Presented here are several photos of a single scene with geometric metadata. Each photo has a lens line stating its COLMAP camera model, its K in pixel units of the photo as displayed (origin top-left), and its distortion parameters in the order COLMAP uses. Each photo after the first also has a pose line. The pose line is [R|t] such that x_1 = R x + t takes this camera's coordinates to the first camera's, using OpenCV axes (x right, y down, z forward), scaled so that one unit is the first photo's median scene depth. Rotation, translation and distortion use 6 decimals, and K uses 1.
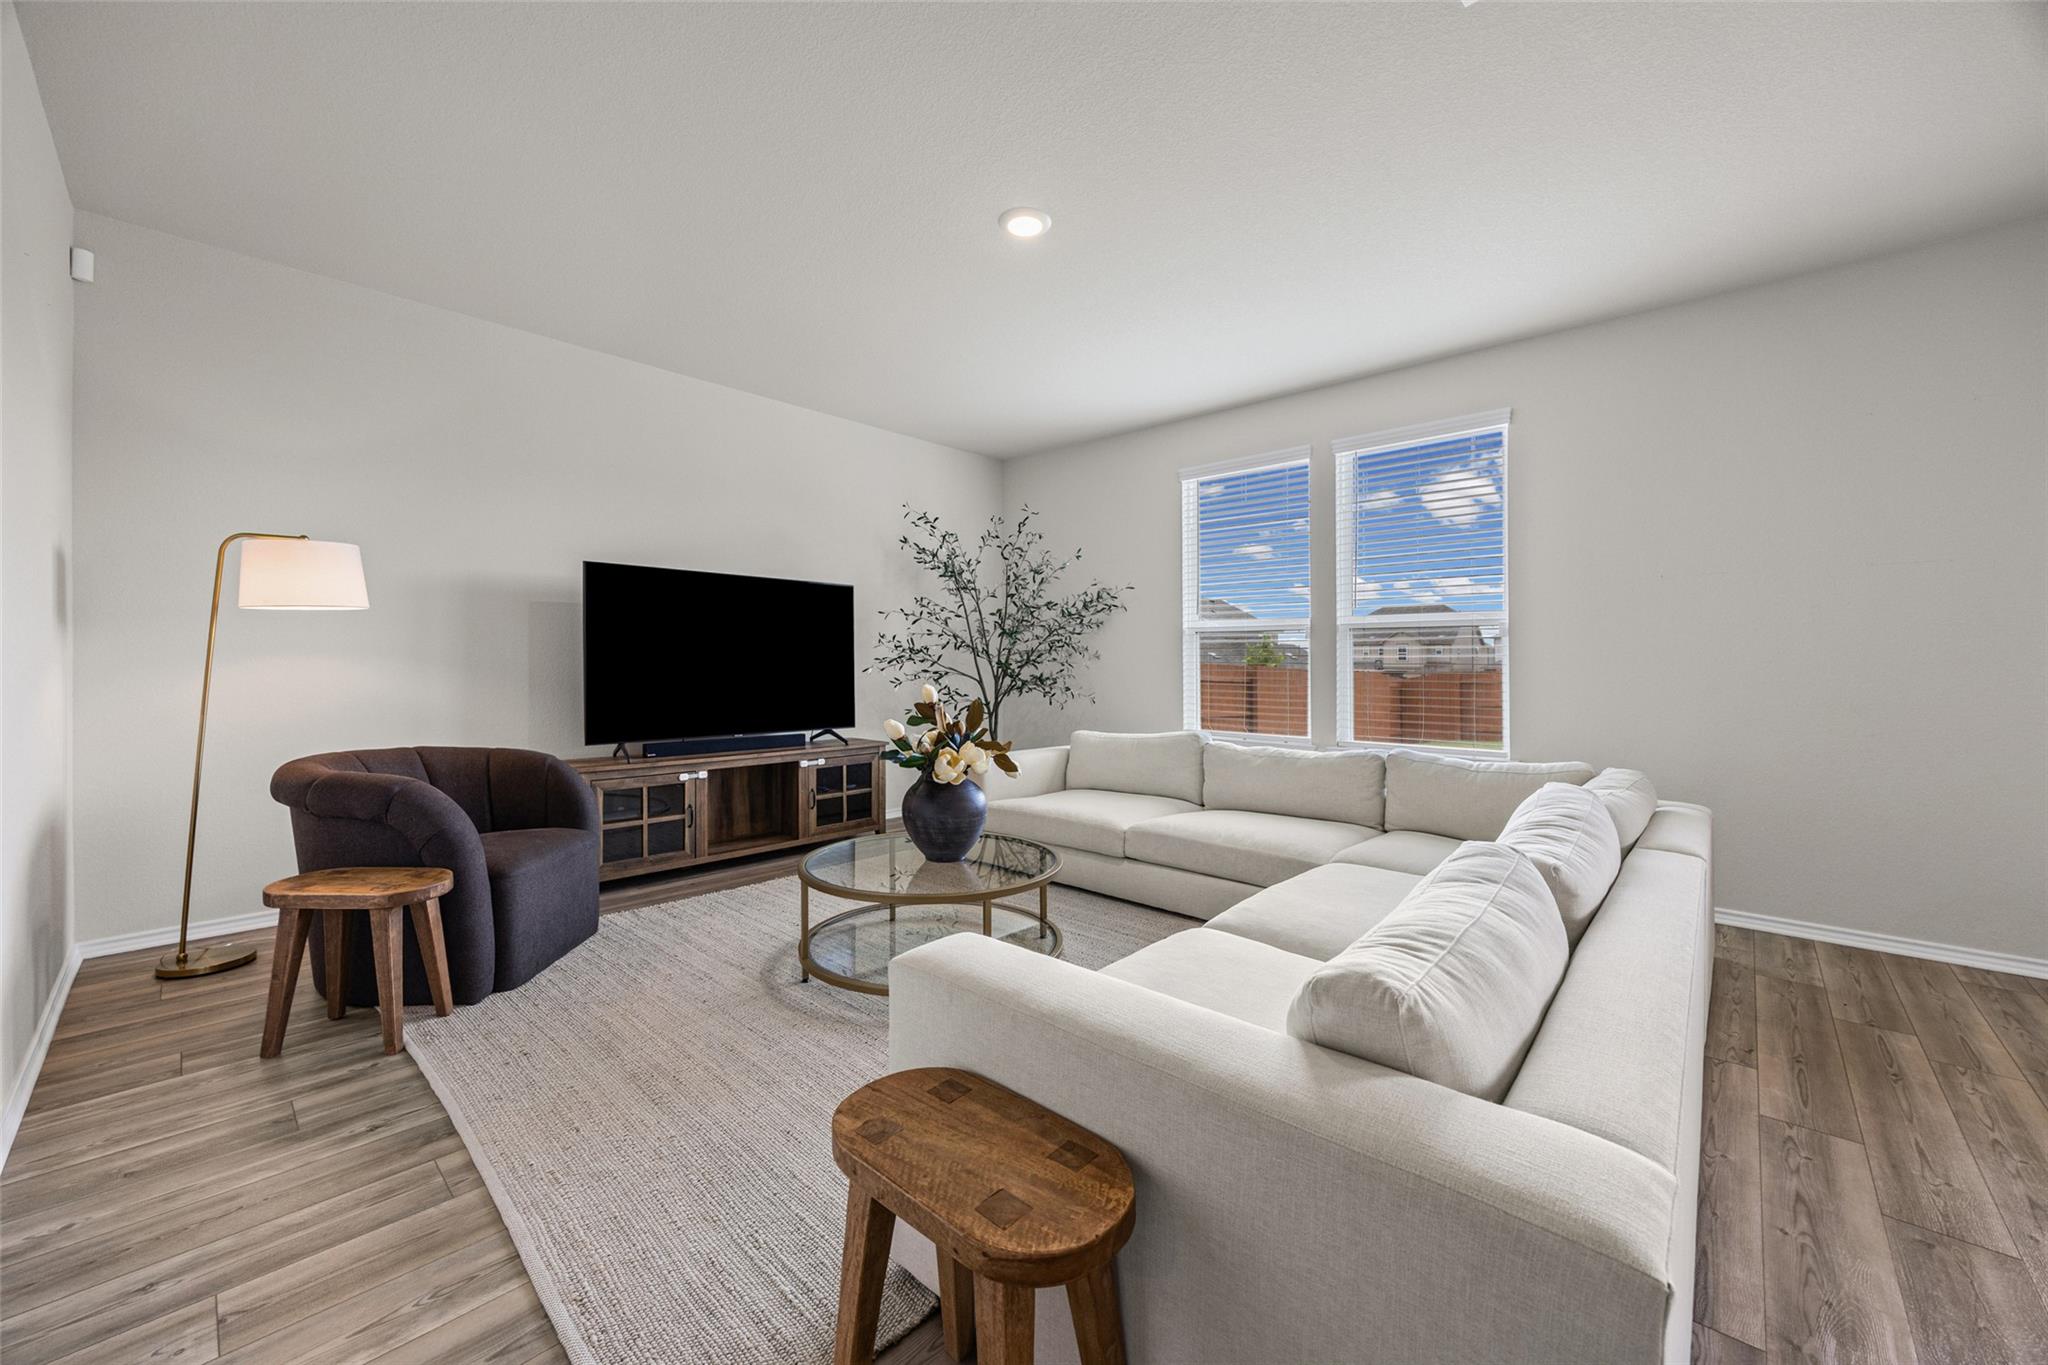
lens RADIAL K [[776.4, 0, 1026.3], [0, 776.4, 678.9], [0, 0, 1]] dist [-0.000133, -0.000023]
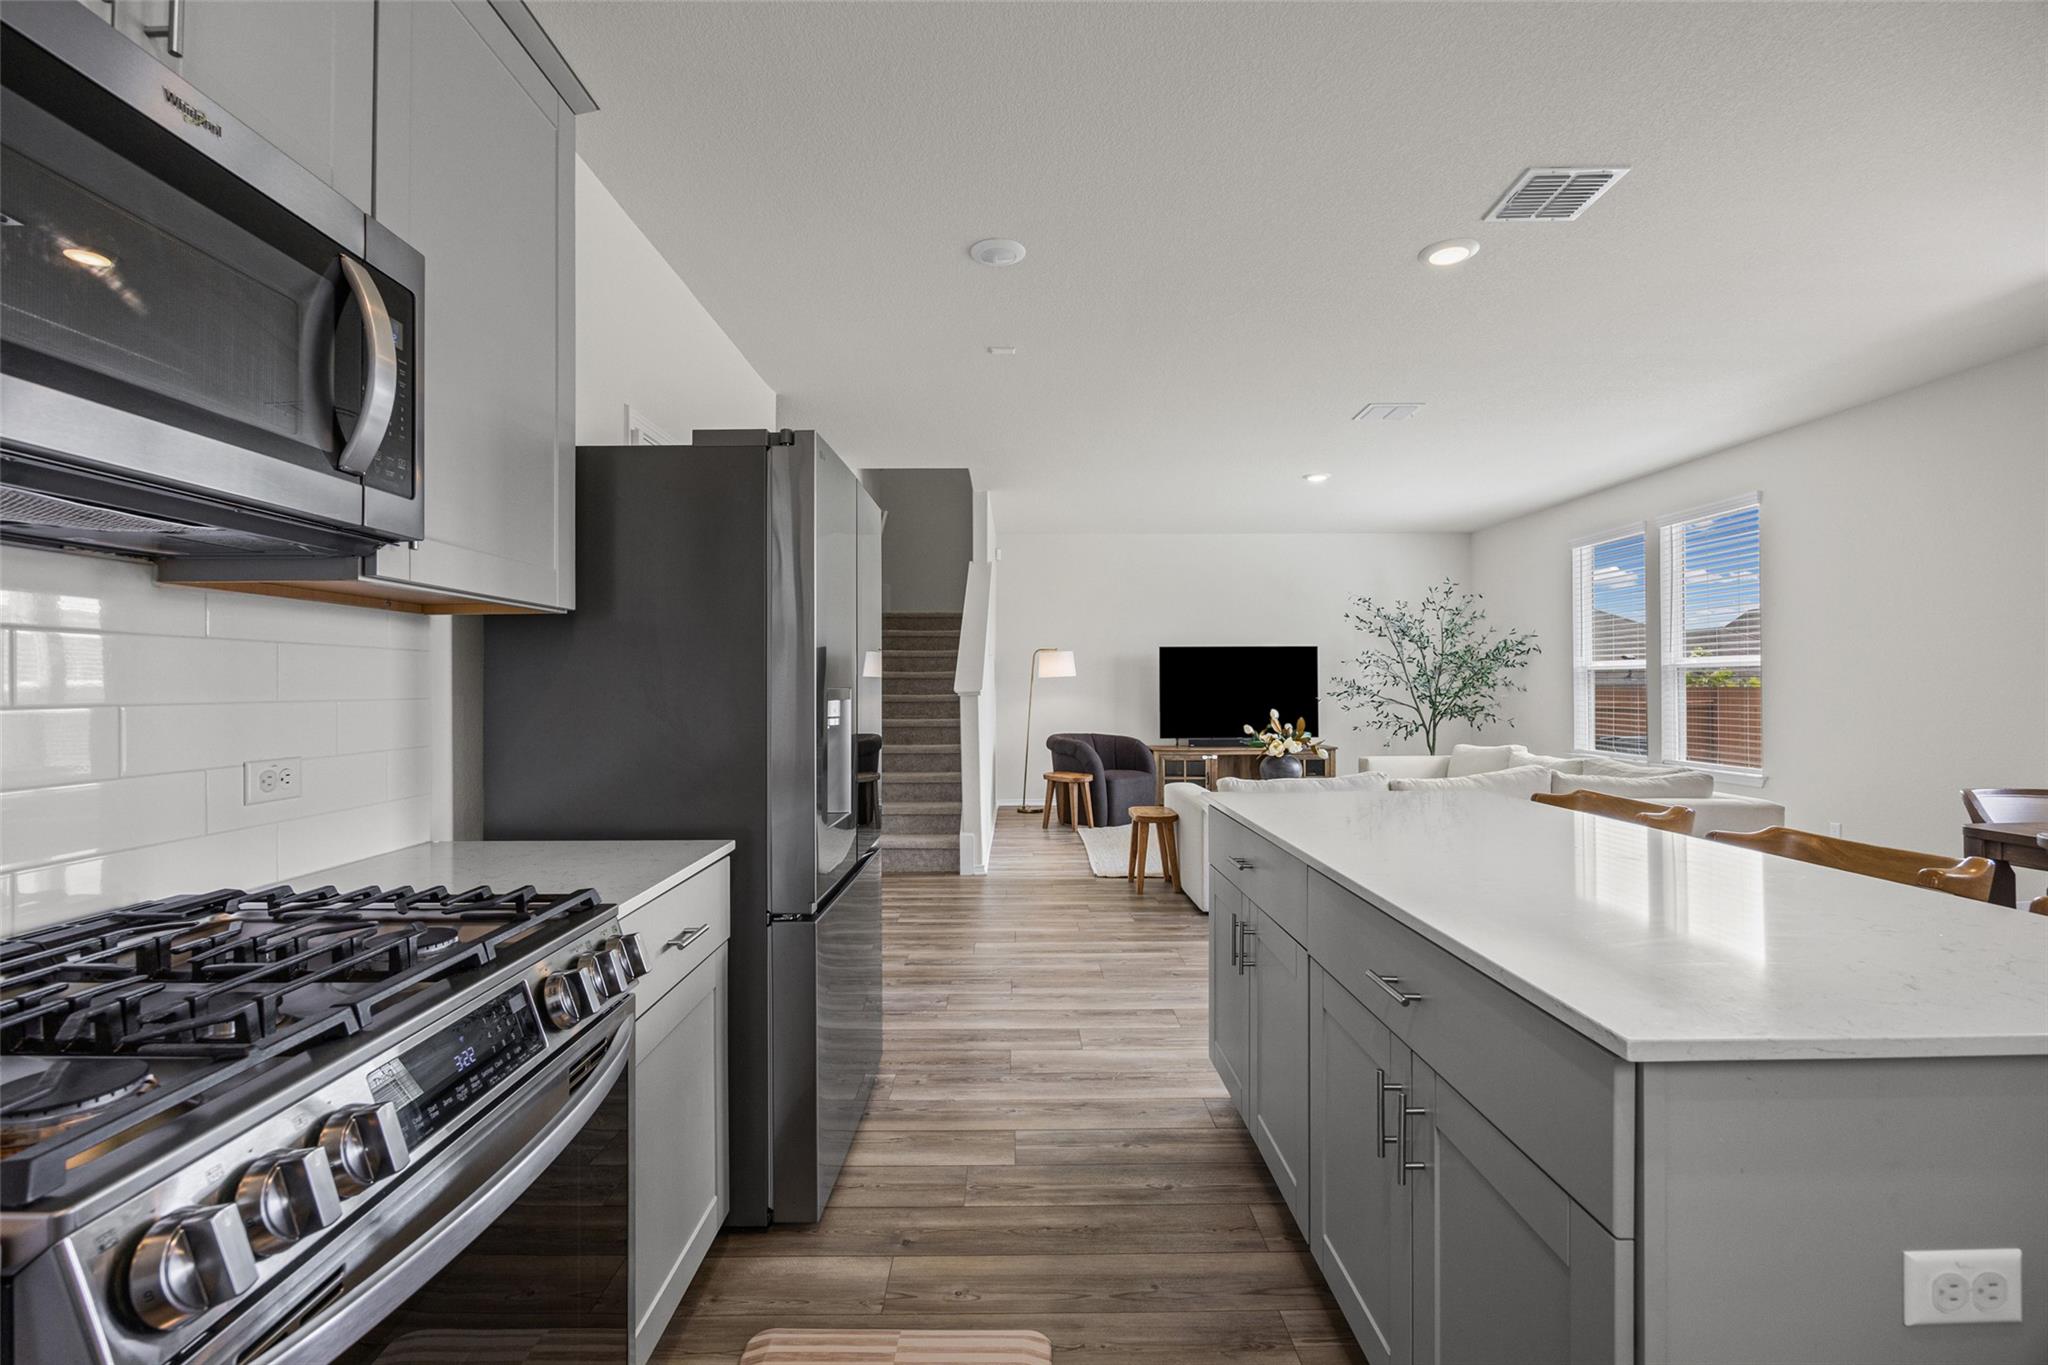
lens RADIAL K [[924.3, 0, 1024.3], [0, 924.3, 688.4], [0, 0, 1]] dist [-0.000226, -0.000153]
pose [[0.685924, -0.006067, -0.727647, 0.947126], [-0.007829, 0.999846, -0.015717, -0.002373], [0.727631, 0.016477, 0.685771, -0.913212]]
